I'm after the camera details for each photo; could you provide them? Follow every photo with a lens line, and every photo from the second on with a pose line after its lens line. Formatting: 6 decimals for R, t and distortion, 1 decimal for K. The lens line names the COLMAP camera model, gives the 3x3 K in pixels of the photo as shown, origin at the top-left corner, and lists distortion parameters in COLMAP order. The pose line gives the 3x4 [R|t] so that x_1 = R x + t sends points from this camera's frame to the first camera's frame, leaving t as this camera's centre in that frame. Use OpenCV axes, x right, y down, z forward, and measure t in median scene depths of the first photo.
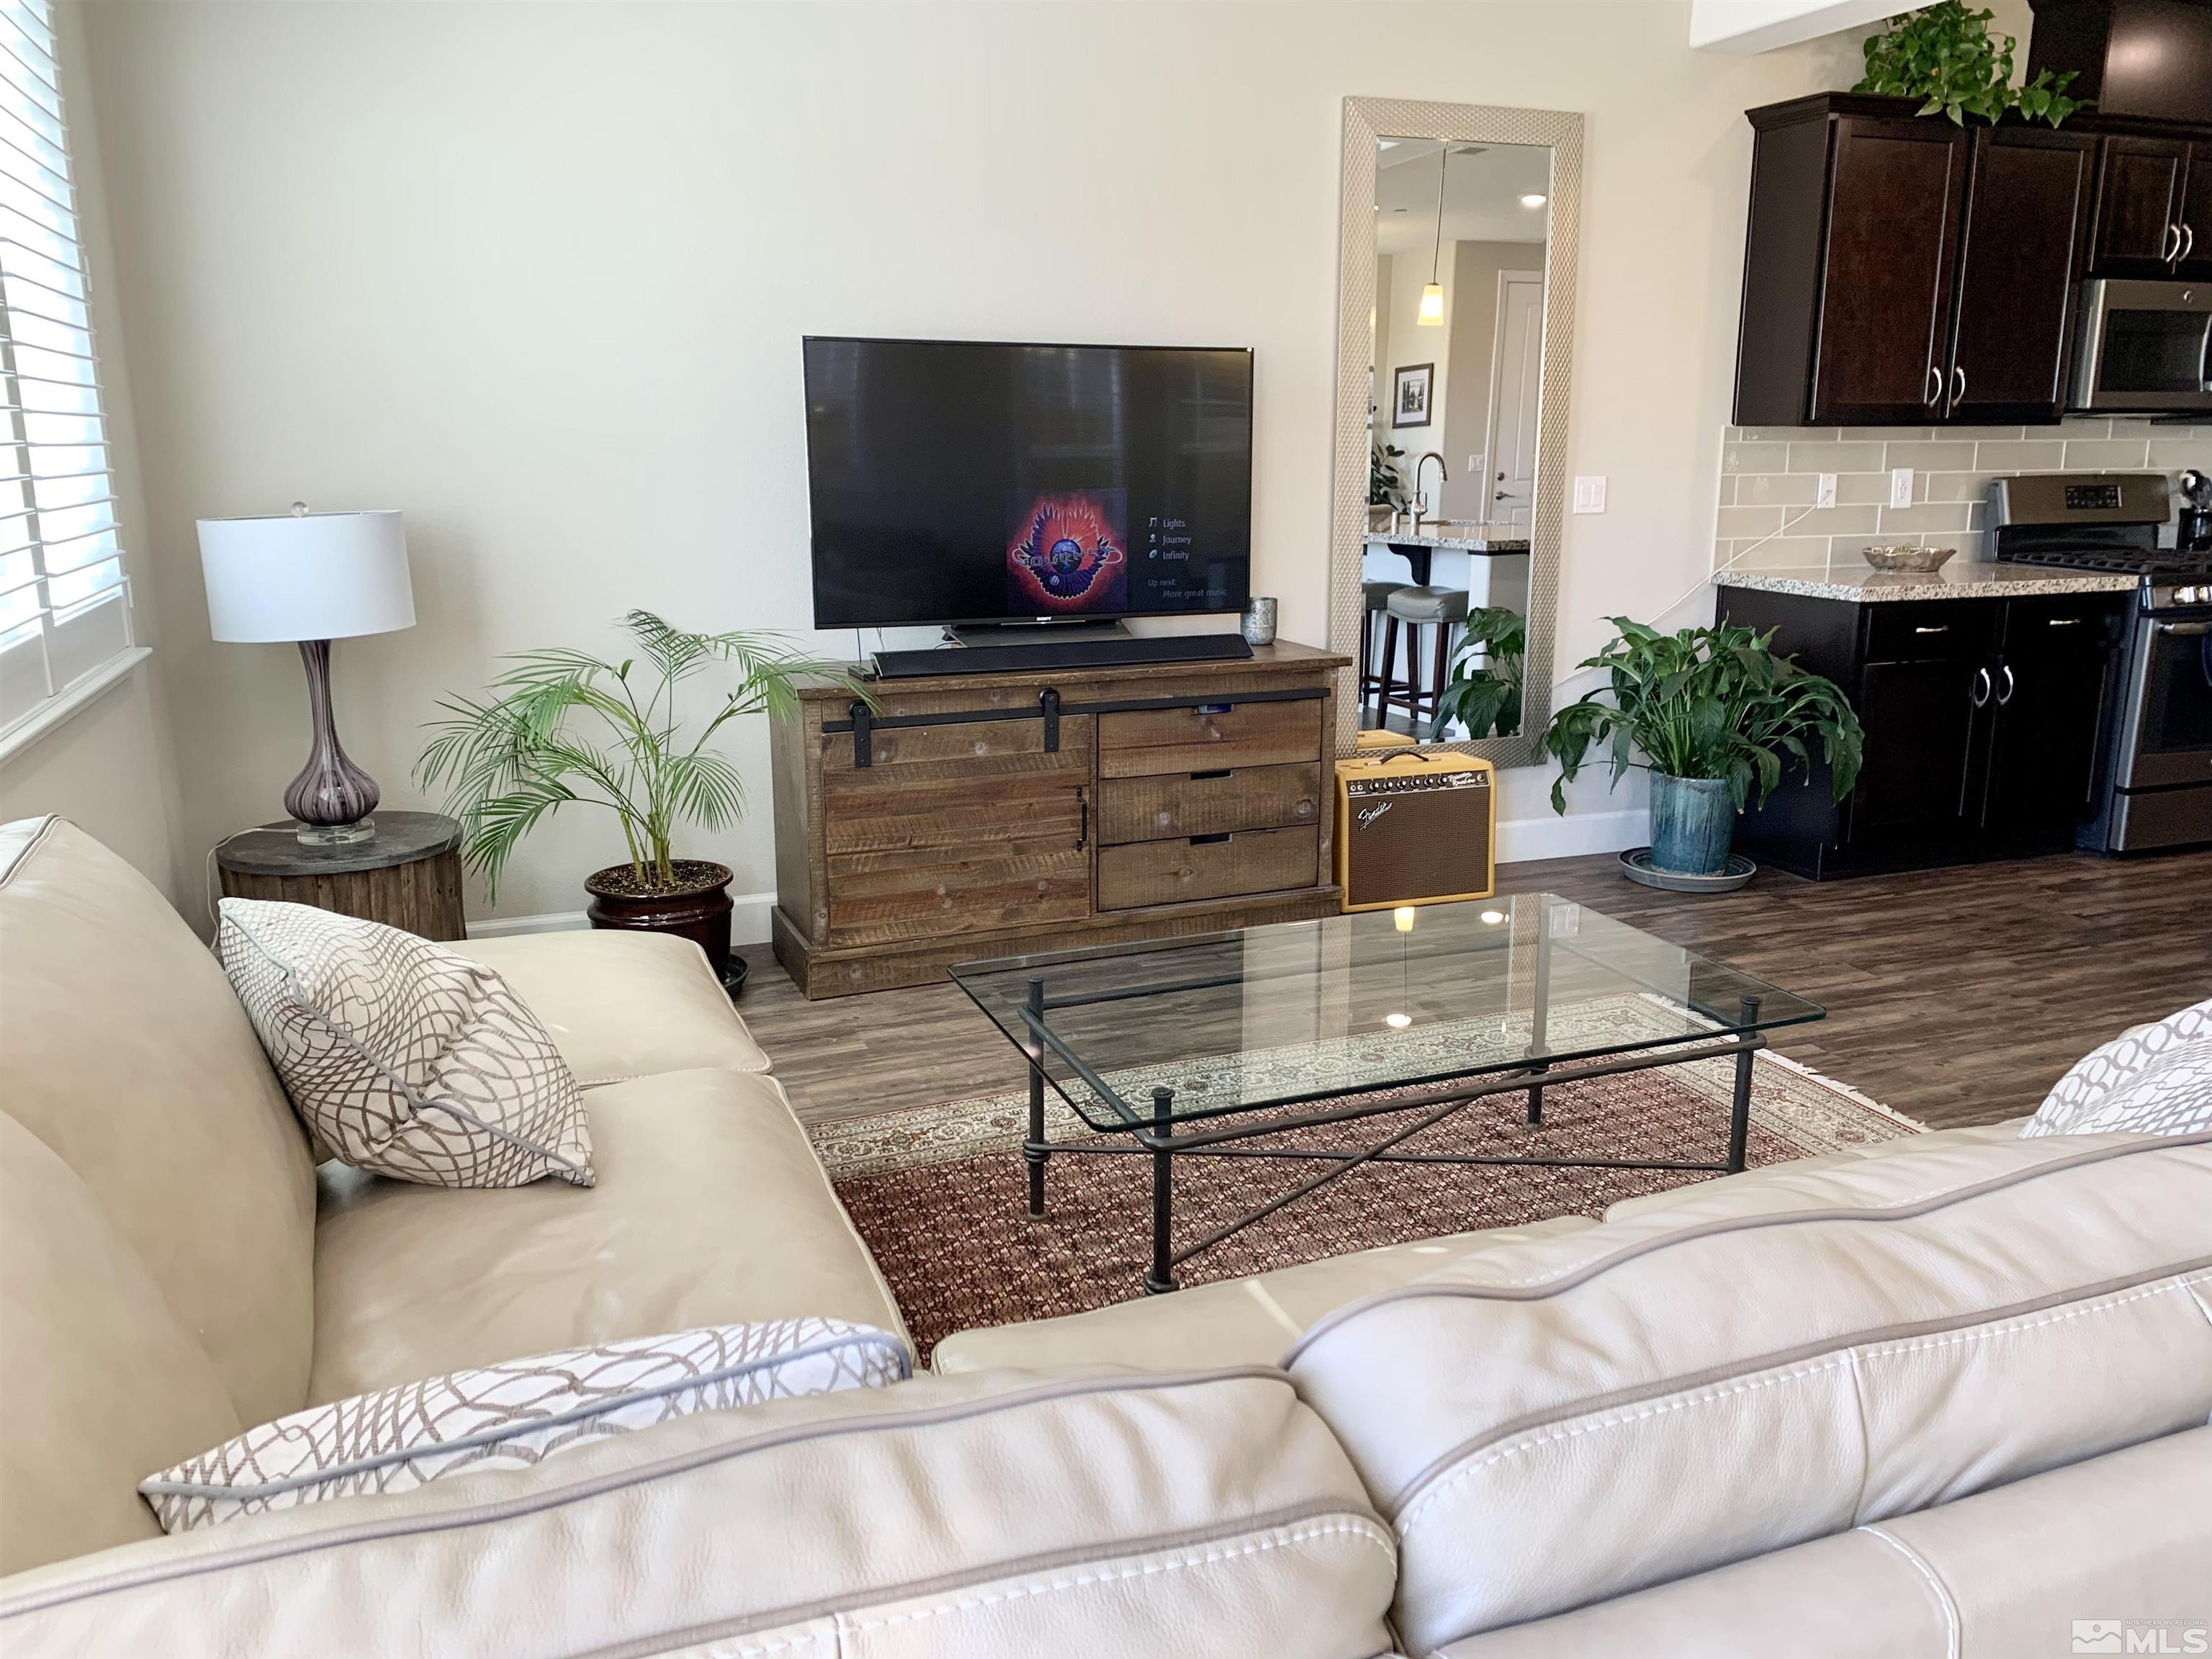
lens RADIAL K [[1696.3, 0, 1106.0], [0, 1696.3, 829.5], [0, 0, 1]] dist [0.004406, 0.002223]
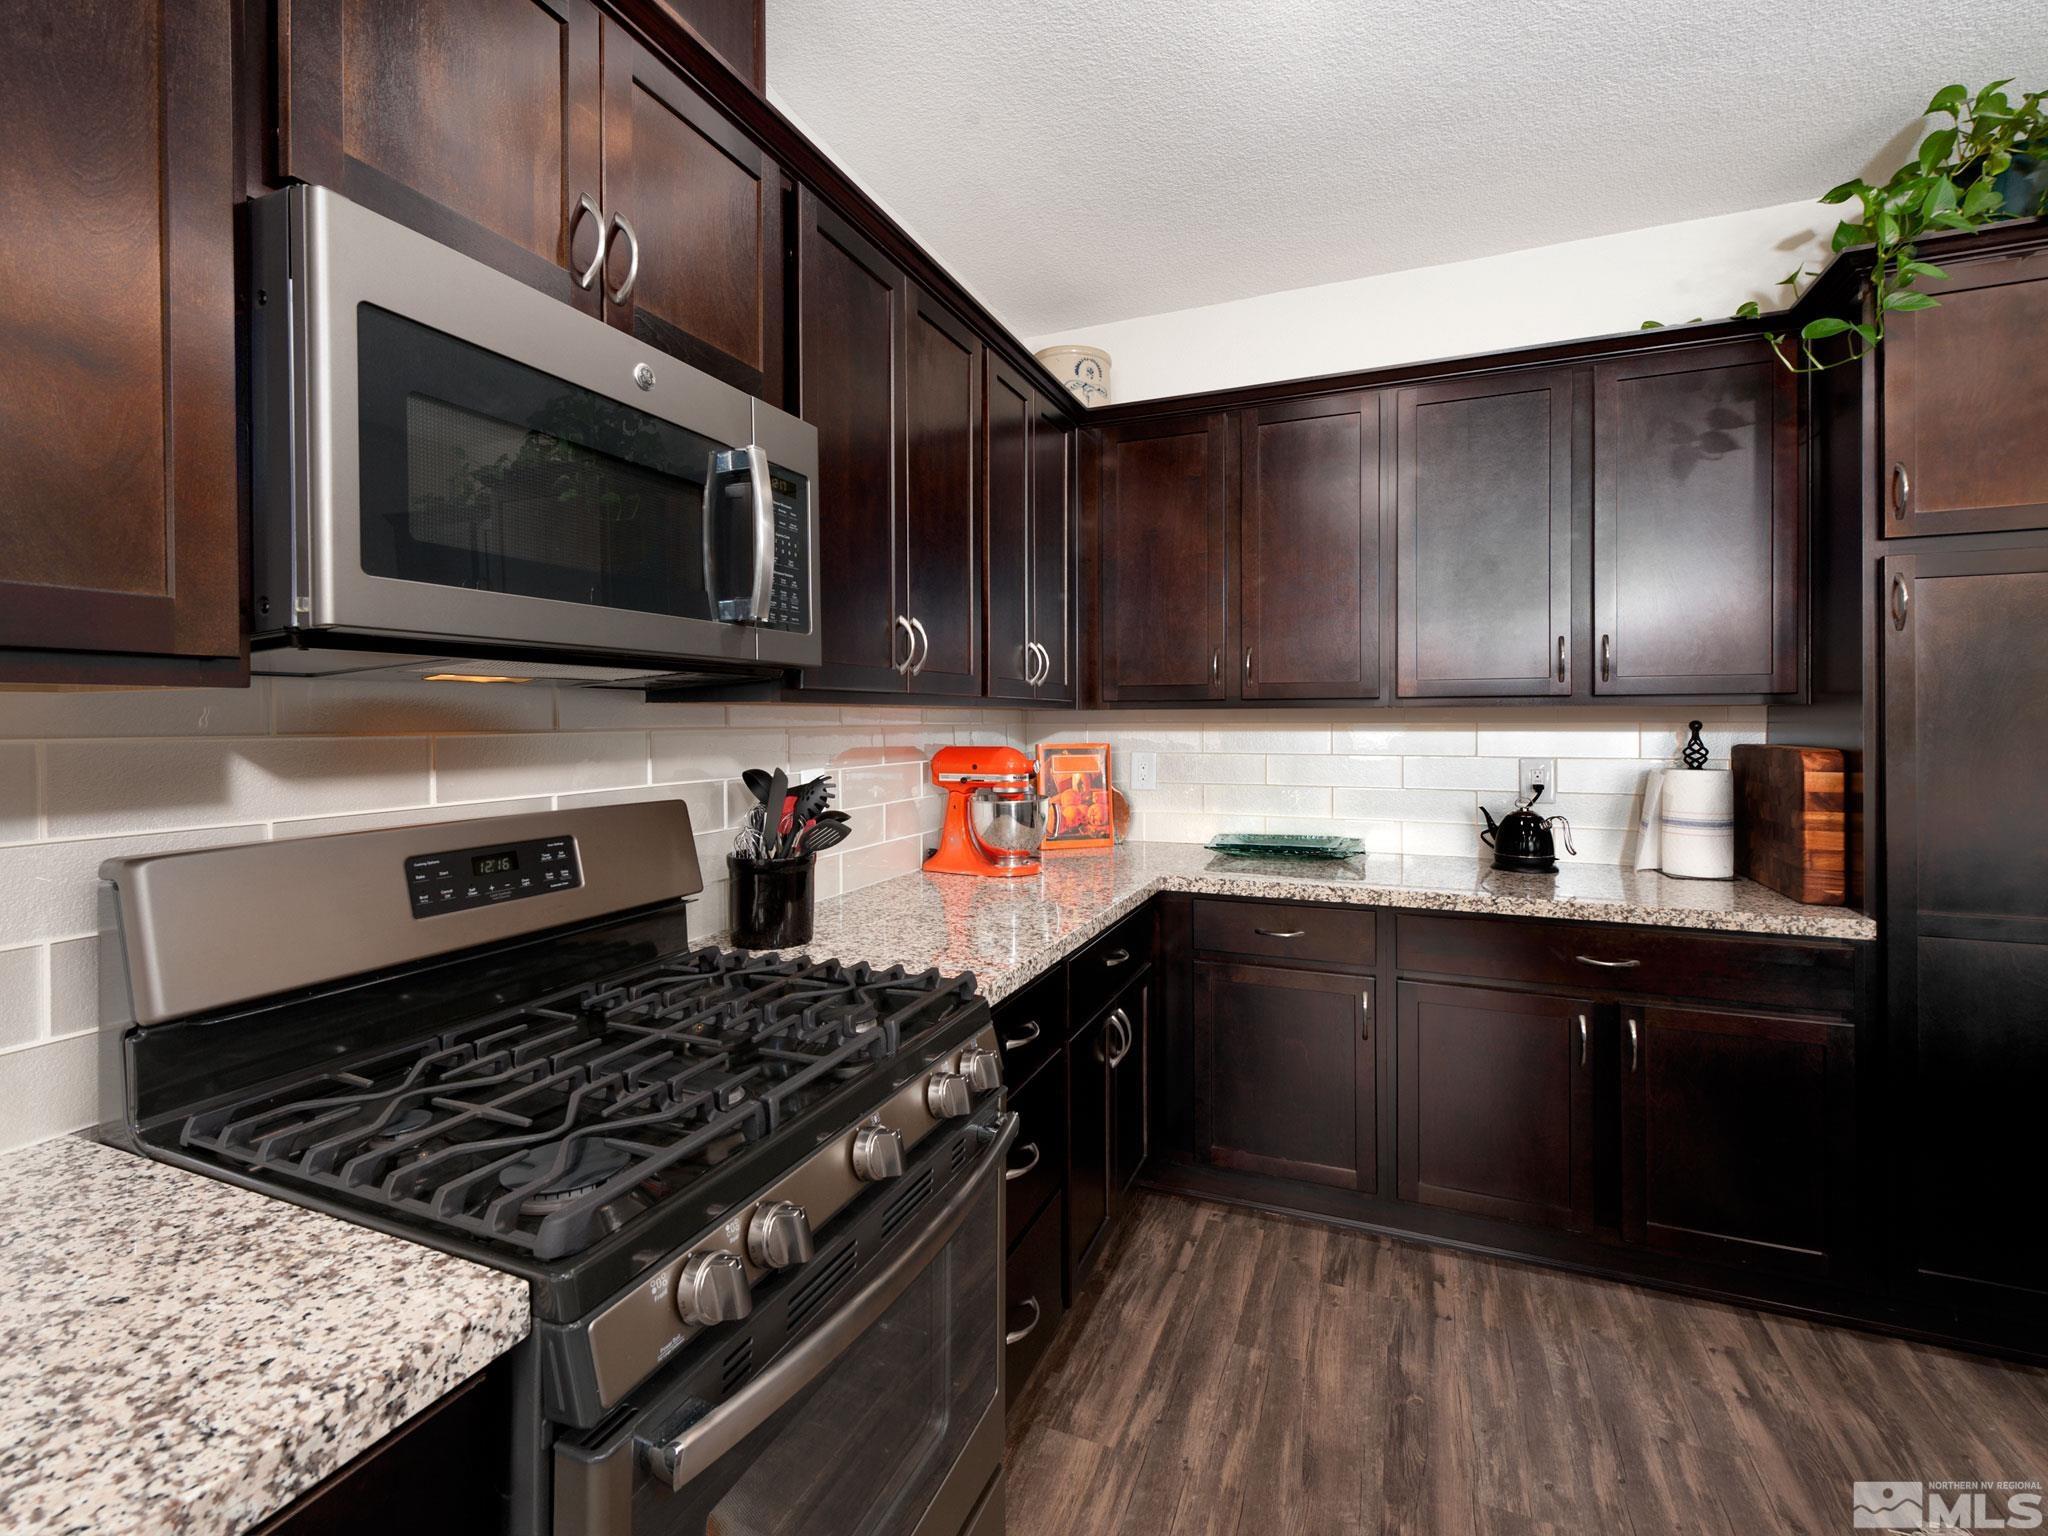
lens RADIAL K [[935.7, 0, 1030.2], [0, 935.7, 719.3], [0, 0, 1]] dist [0.002546, 0.000529]
pose [[0.678539, -0.004780, 0.734549, 0.558516], [0.173592, 0.972698, -0.154027, -0.194116], [-0.713758, 0.232025, 0.660844, 0.842209]]
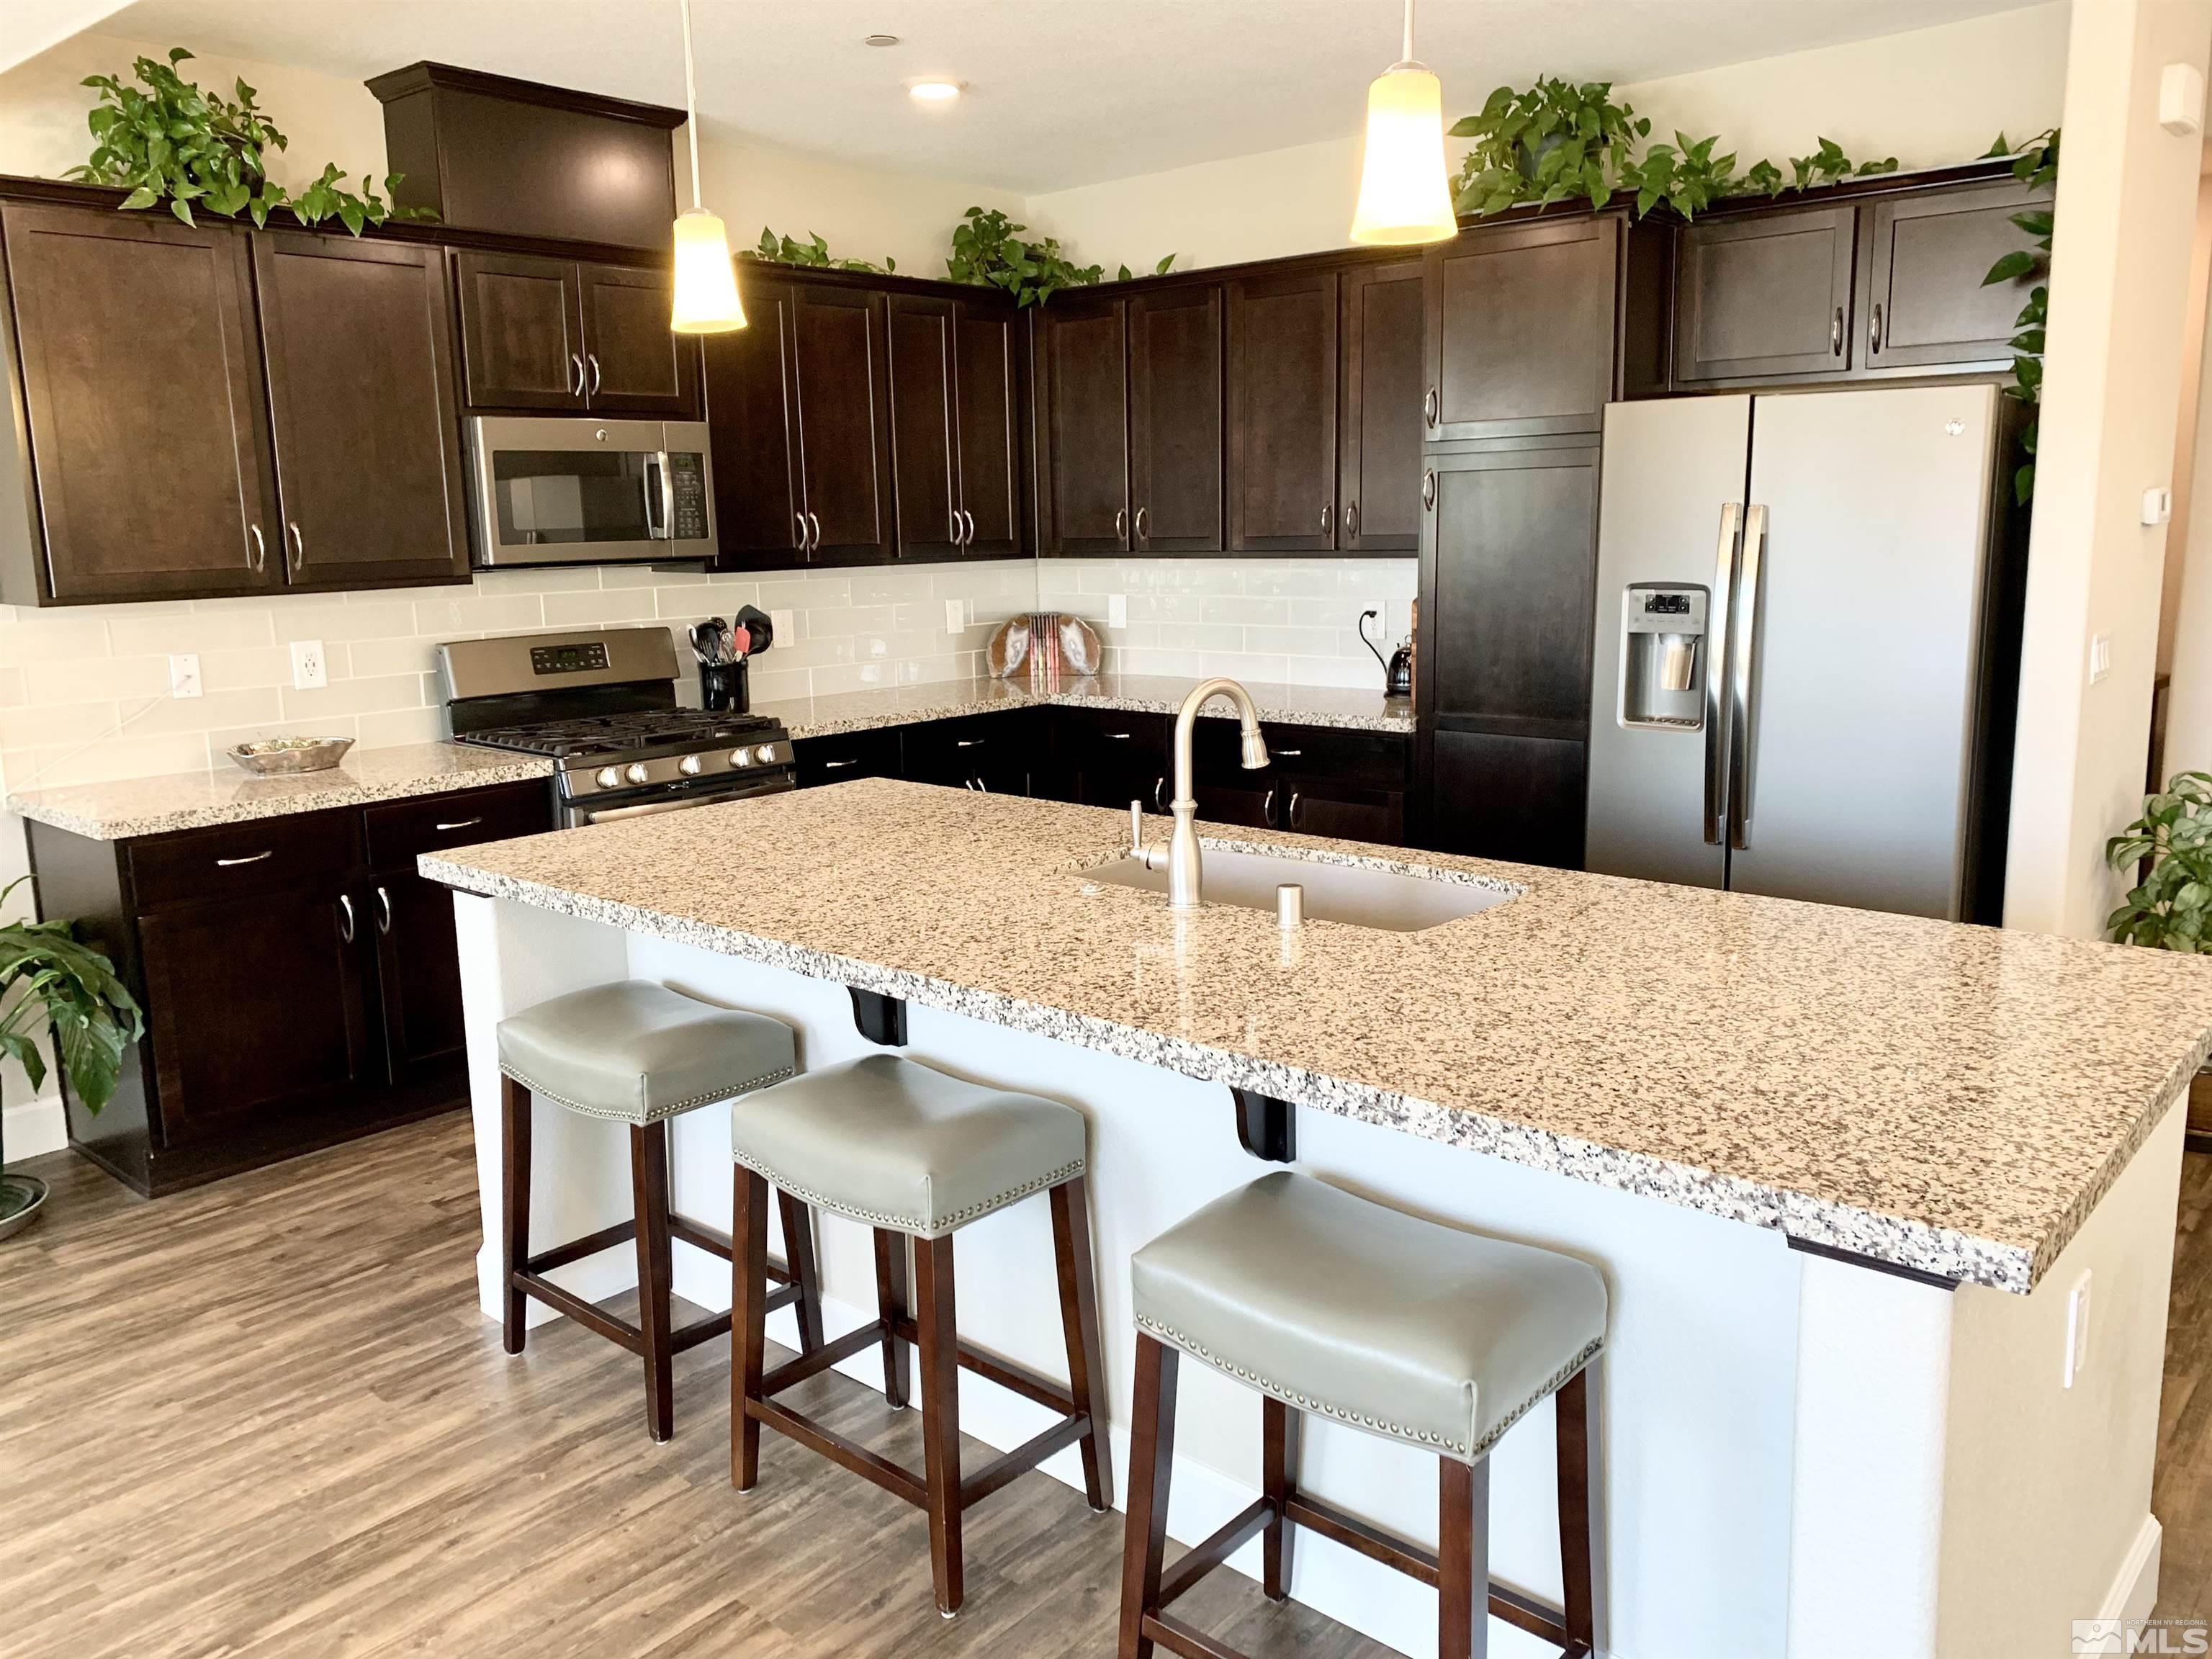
lens RADIAL K [[1682.9, 0, 1106.0], [0, 1682.9, 829.5], [0, 0, 1]] dist [0.006723, 0.002951]
pose [[0.883327, -0.107047, 0.456371, 0.463619], [0.129744, 0.991373, -0.018588, -0.062489], [-0.450444, 0.075630, 0.889596, 0.124234]]
